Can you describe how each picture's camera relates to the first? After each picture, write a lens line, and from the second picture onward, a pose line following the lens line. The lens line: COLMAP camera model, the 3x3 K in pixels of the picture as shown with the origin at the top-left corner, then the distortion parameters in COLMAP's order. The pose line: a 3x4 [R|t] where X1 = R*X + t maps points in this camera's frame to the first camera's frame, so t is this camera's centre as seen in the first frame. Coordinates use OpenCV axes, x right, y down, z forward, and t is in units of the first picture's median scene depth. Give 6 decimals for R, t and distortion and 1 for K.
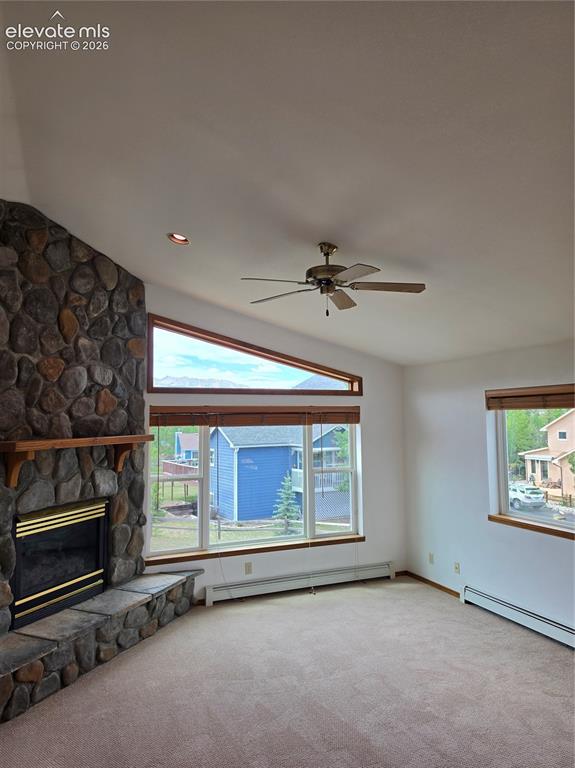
lens RADIAL K [[531.7, 0, 284.7], [0, 531.7, 374.9], [0, 0, 1]] dist [0.151661, -0.244624]
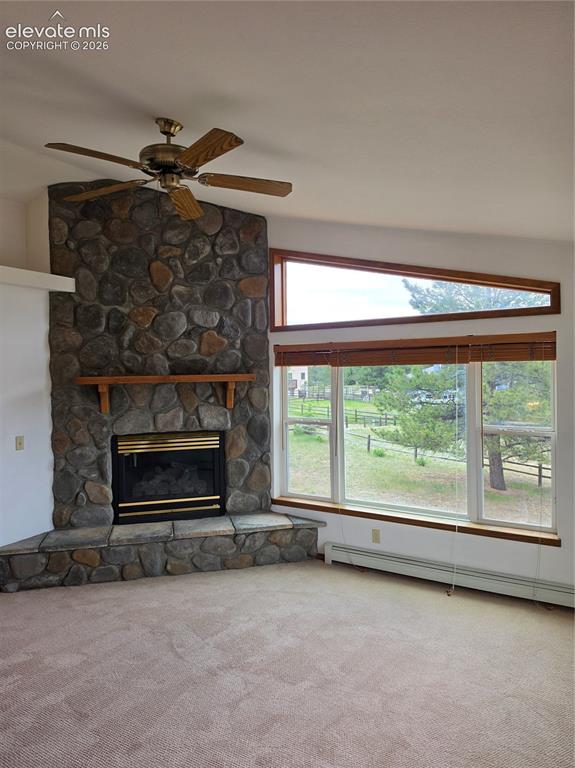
lens RADIAL K [[531.7, 0, 284.7], [0, 531.7, 374.9], [0, 0, 1]] dist [0.151661, -0.244624]
pose [[0.570213, 0.003885, -0.821488, 0.622684], [0.077656, 0.995256, 0.058609, 0.063149], [0.817818, -0.097213, 0.567206, 0.520614]]
